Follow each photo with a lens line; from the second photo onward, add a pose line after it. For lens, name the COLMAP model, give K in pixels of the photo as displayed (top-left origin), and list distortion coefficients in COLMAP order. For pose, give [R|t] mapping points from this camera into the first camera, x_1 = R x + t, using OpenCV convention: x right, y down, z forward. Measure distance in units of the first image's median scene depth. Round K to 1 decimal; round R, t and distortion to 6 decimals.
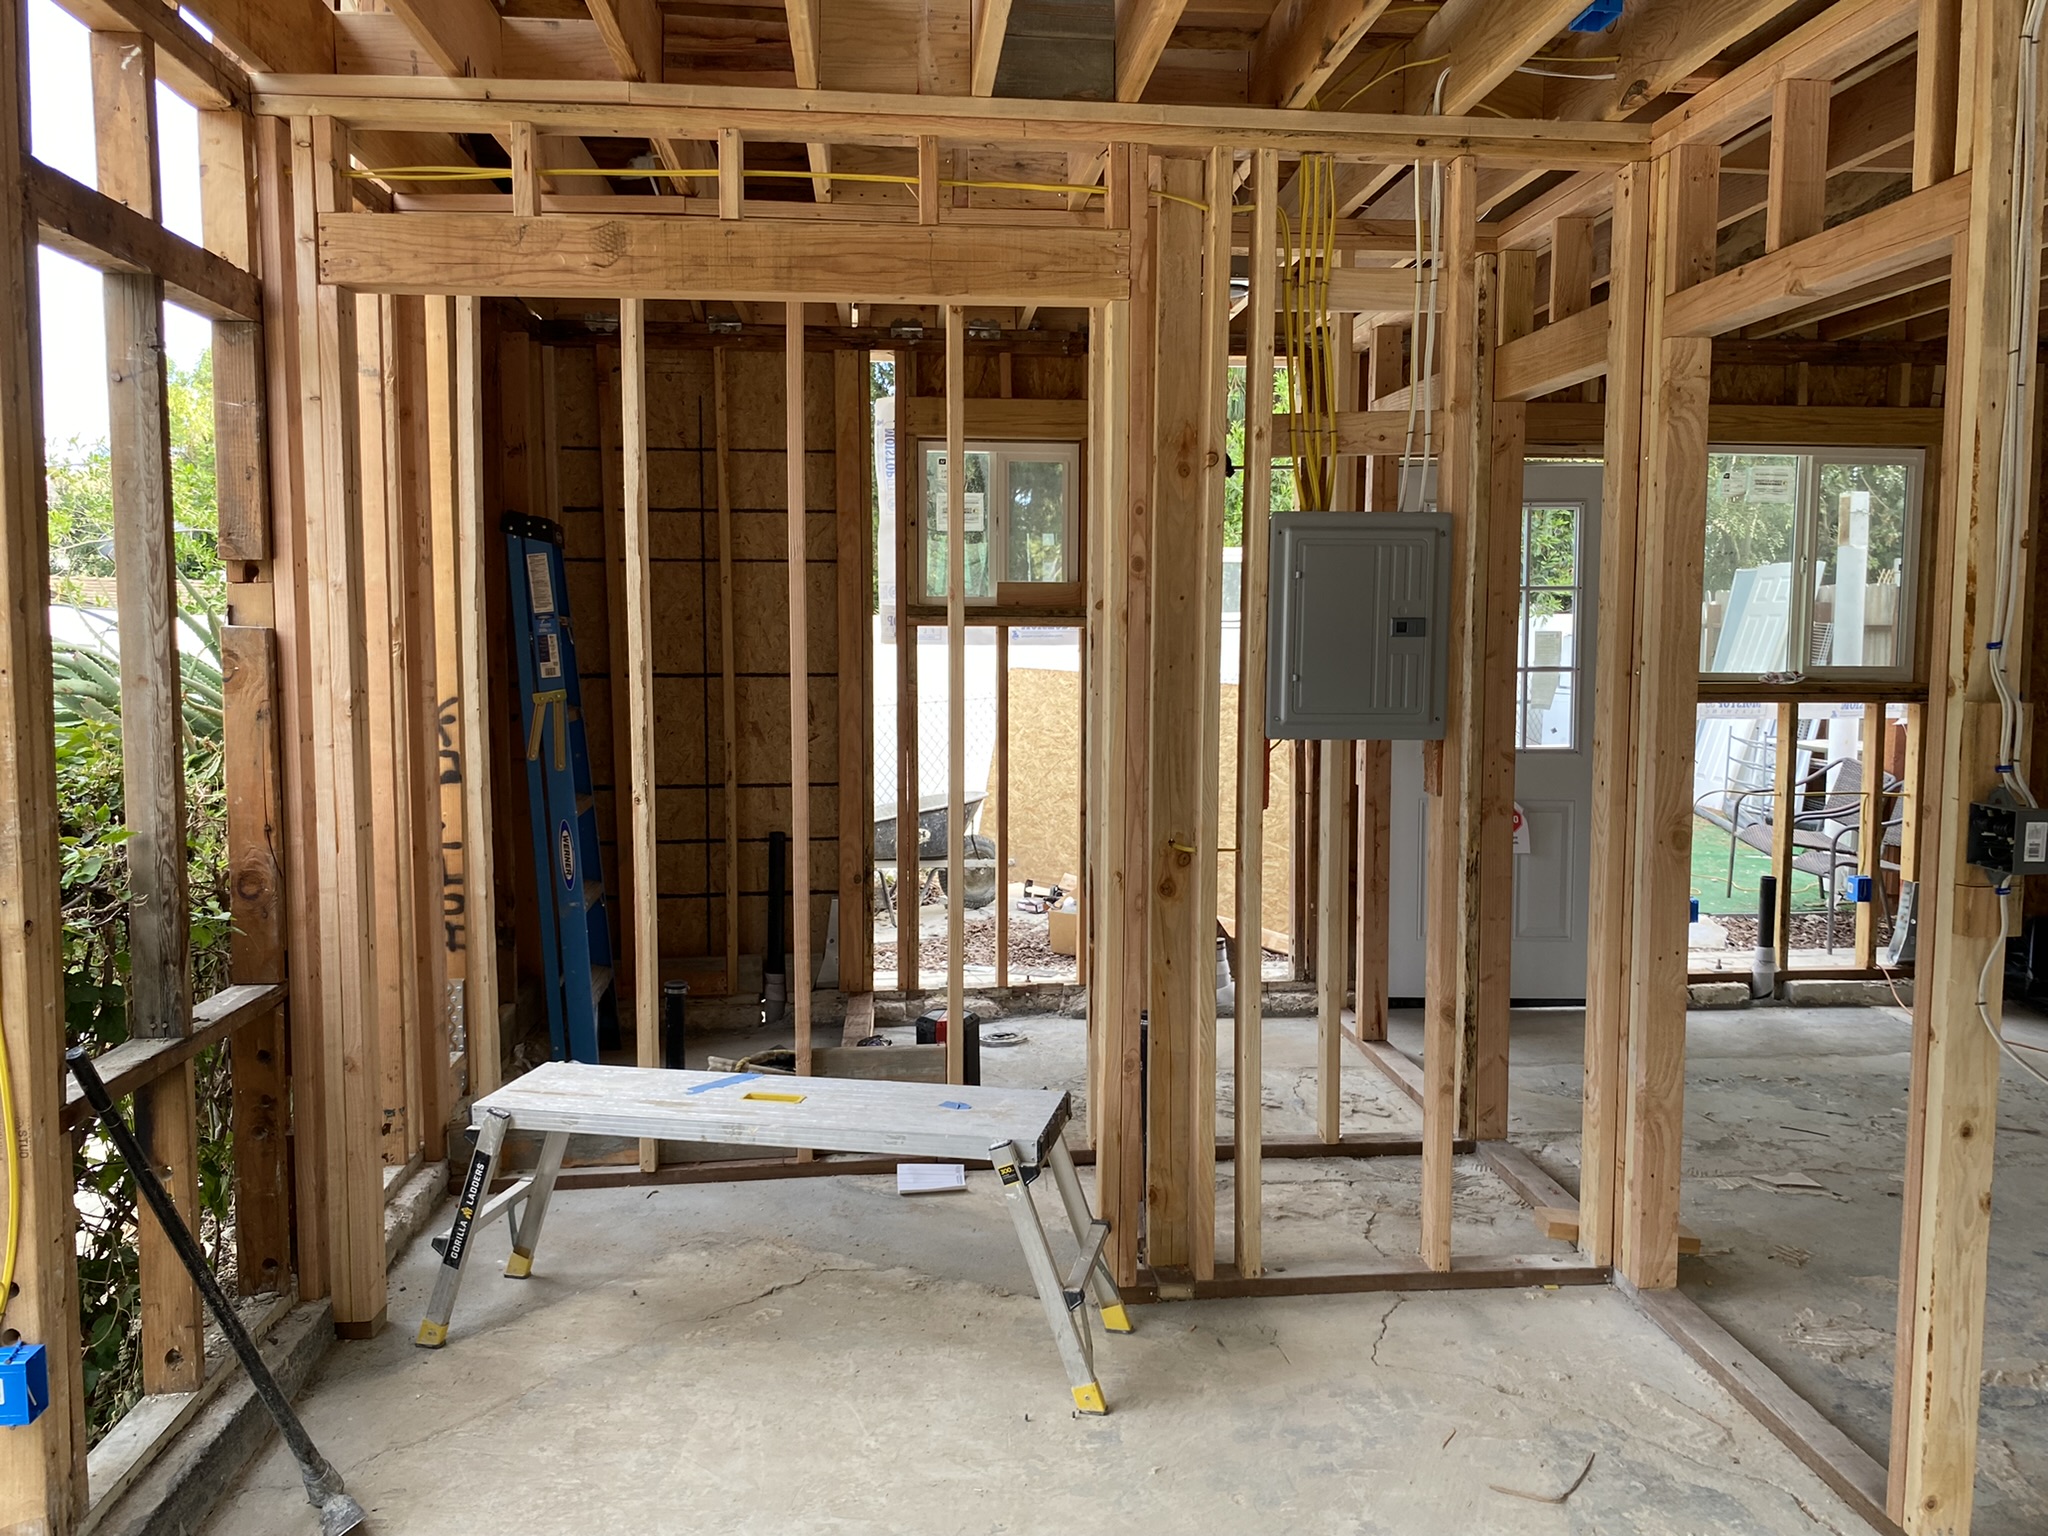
lens RADIAL K [[1548.3, 0, 1020.4], [0, 1548.3, 753.2], [0, 0, 1]] dist [0.034012, -0.038405]
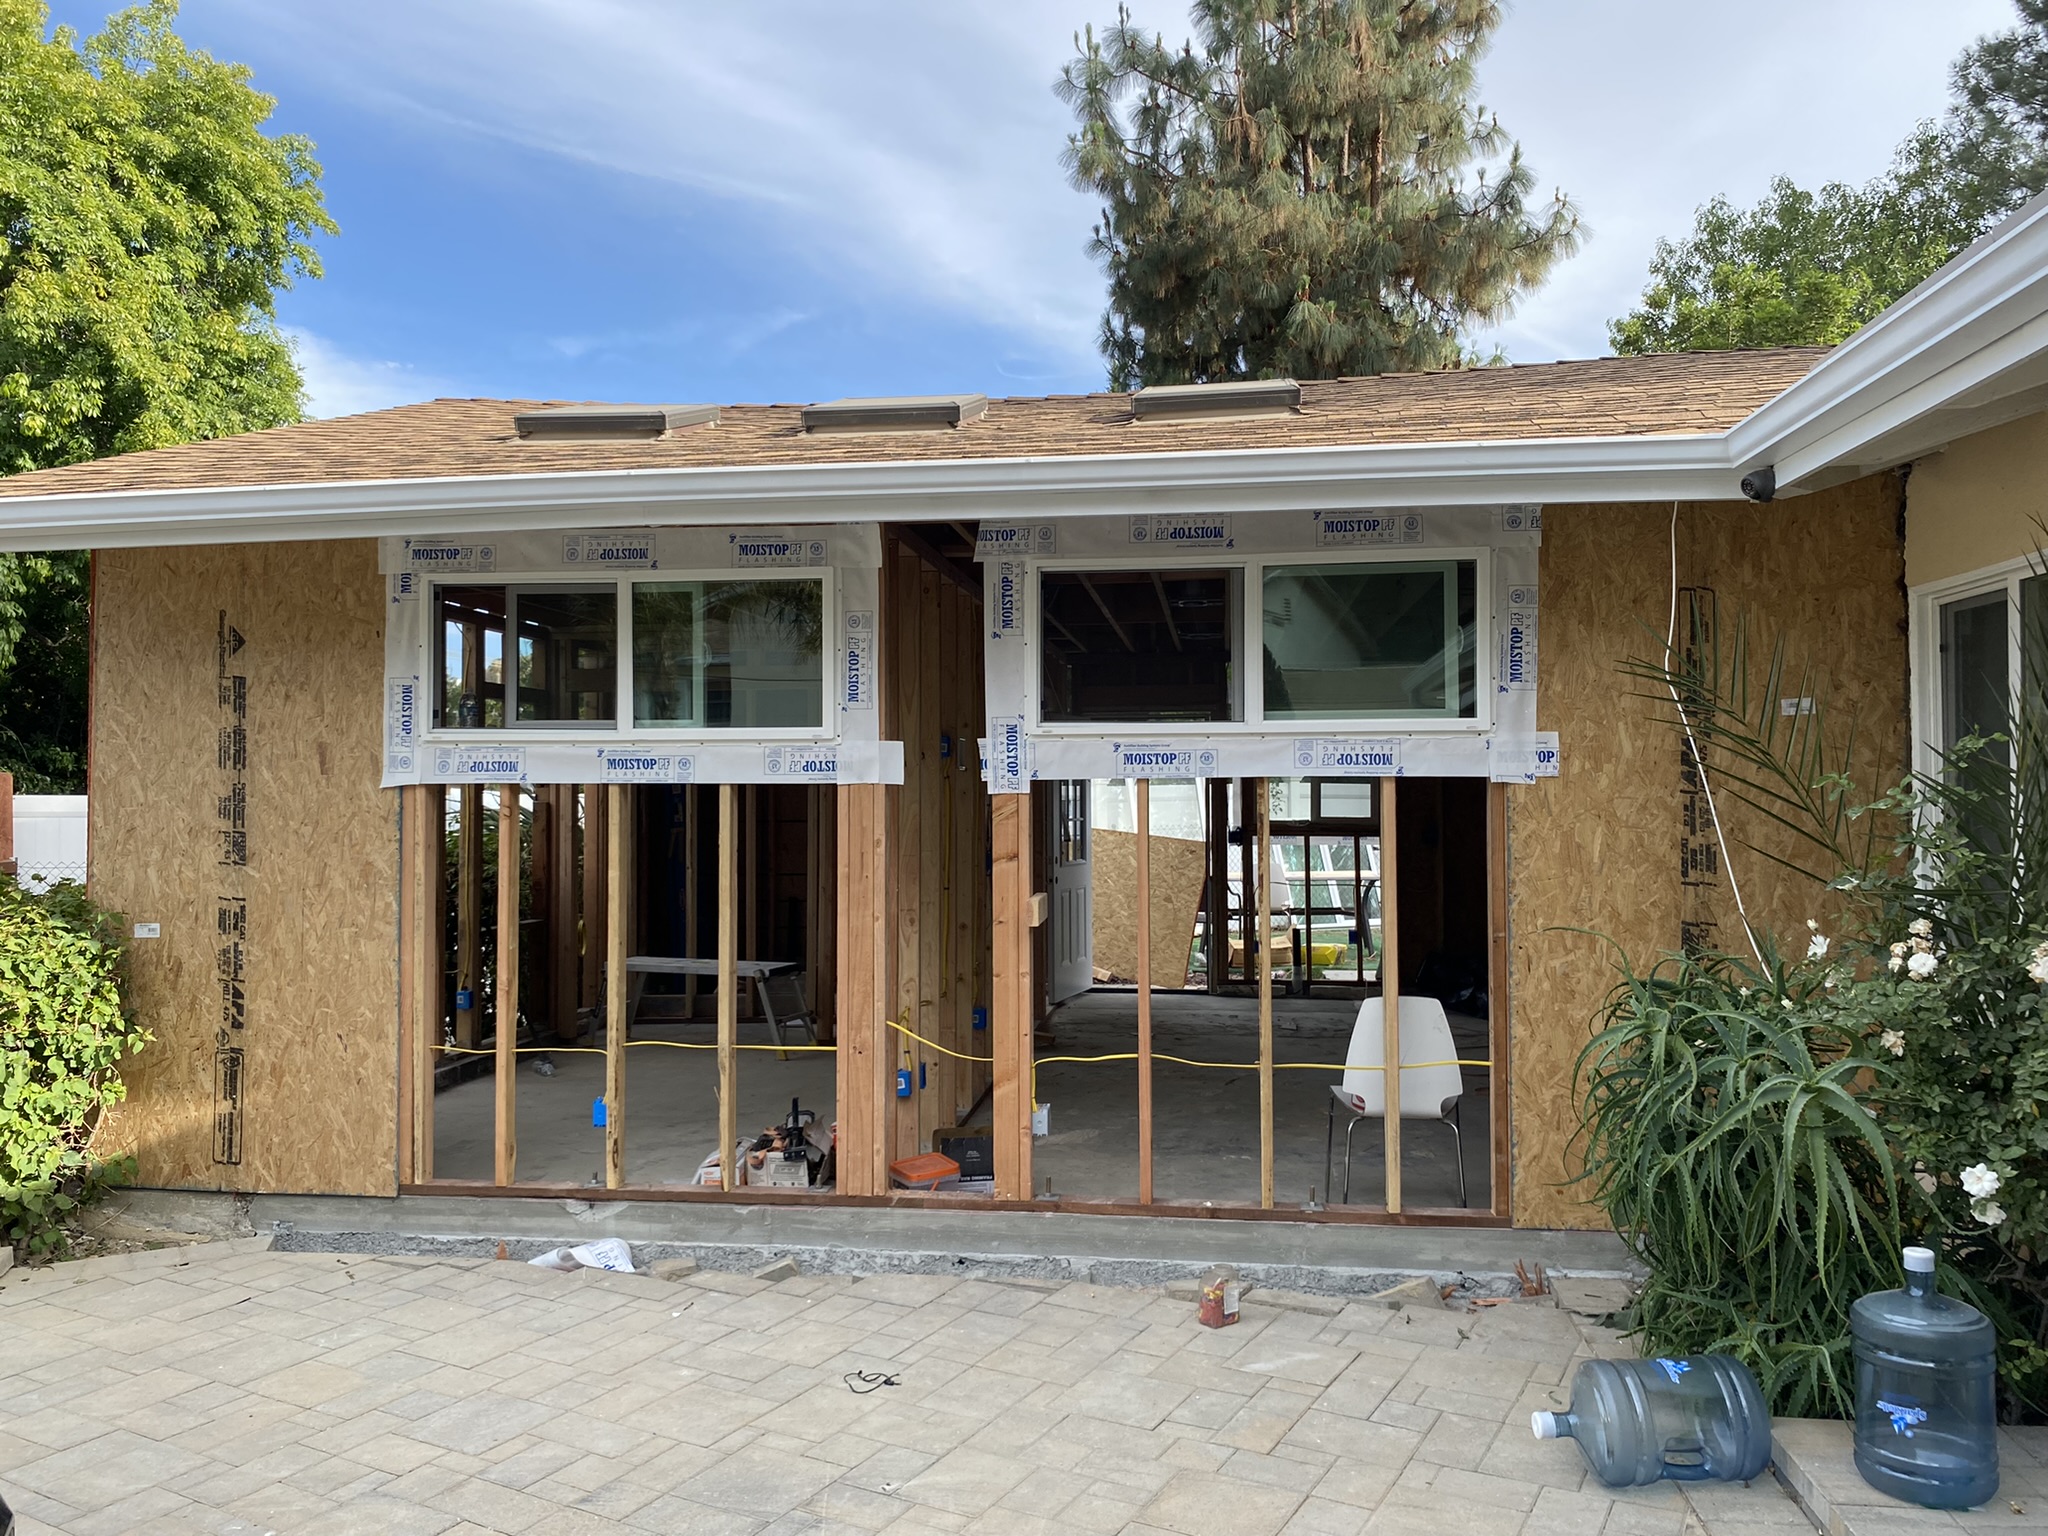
lens RADIAL K [[1539.6, 0, 1024.0], [0, 1539.6, 768.0], [0, 0, 1]] dist [0.032587, -0.060896]
pose [[0.977126, -0.011264, -0.212363, 0.578947], [-0.010375, 0.994882, -0.100506, 0.079742], [0.212408, 0.100410, 0.972008, -0.942964]]
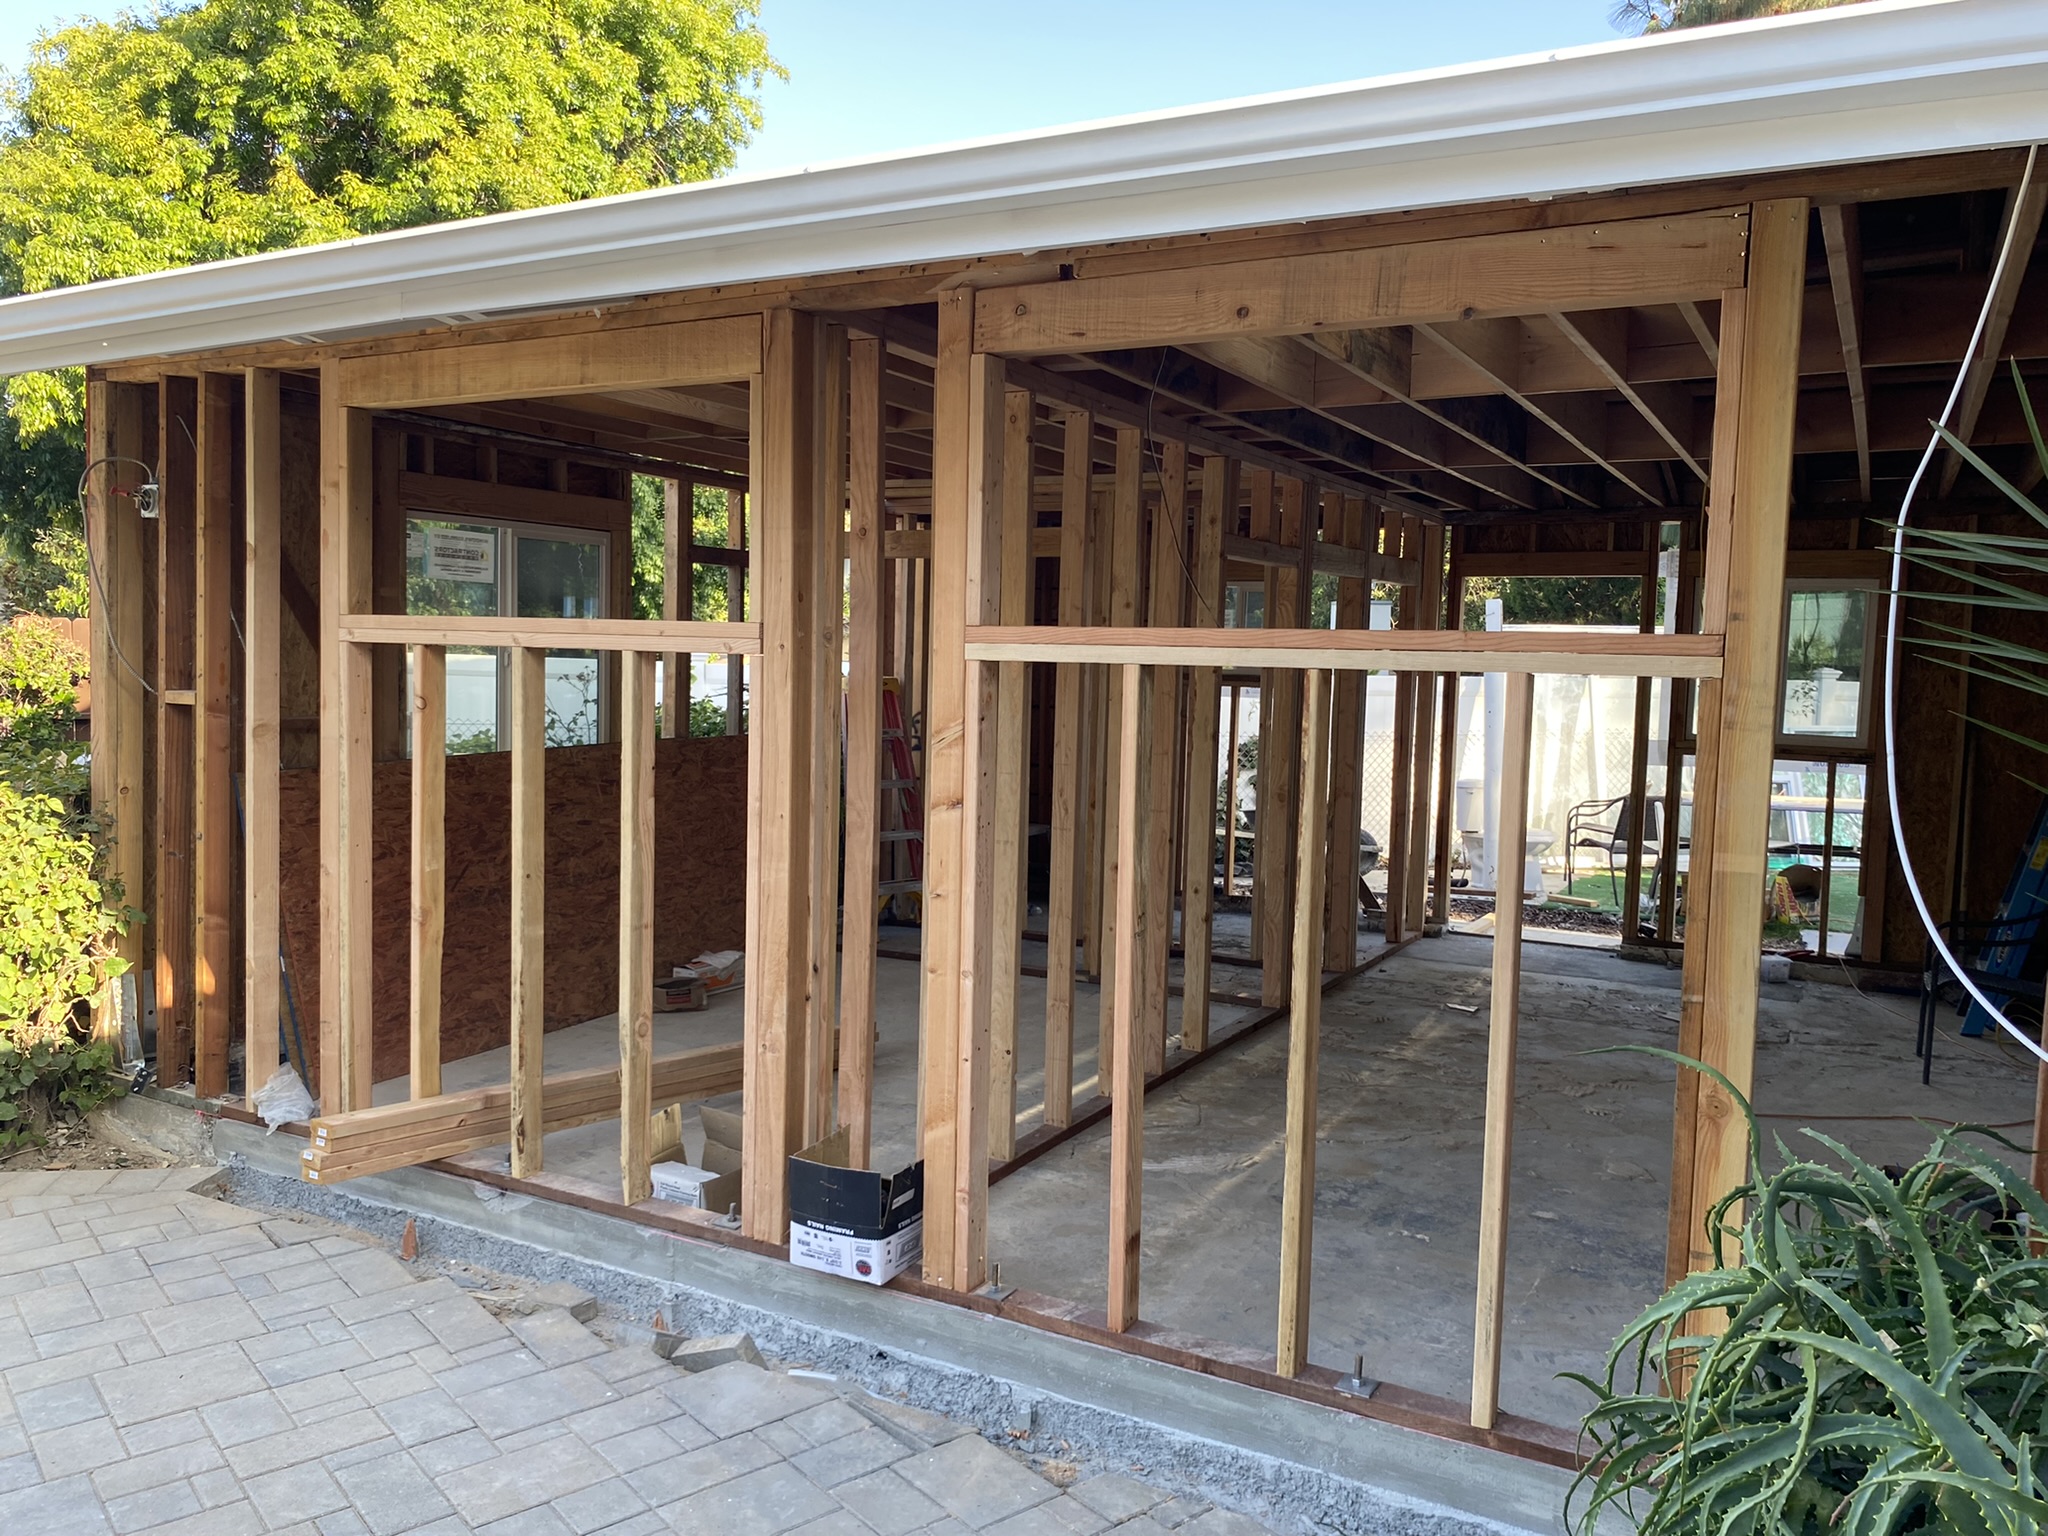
lens RADIAL K [[1559.1, 0, 1024.0], [0, 1559.1, 768.0], [0, 0, 1]] dist [0.000055, 0.000622]
pose [[0.834372, 0.059279, -0.548004, 0.747854], [-0.071450, 0.997444, -0.000892, 0.024422], [0.546551, 0.039899, 0.836475, -0.562044]]
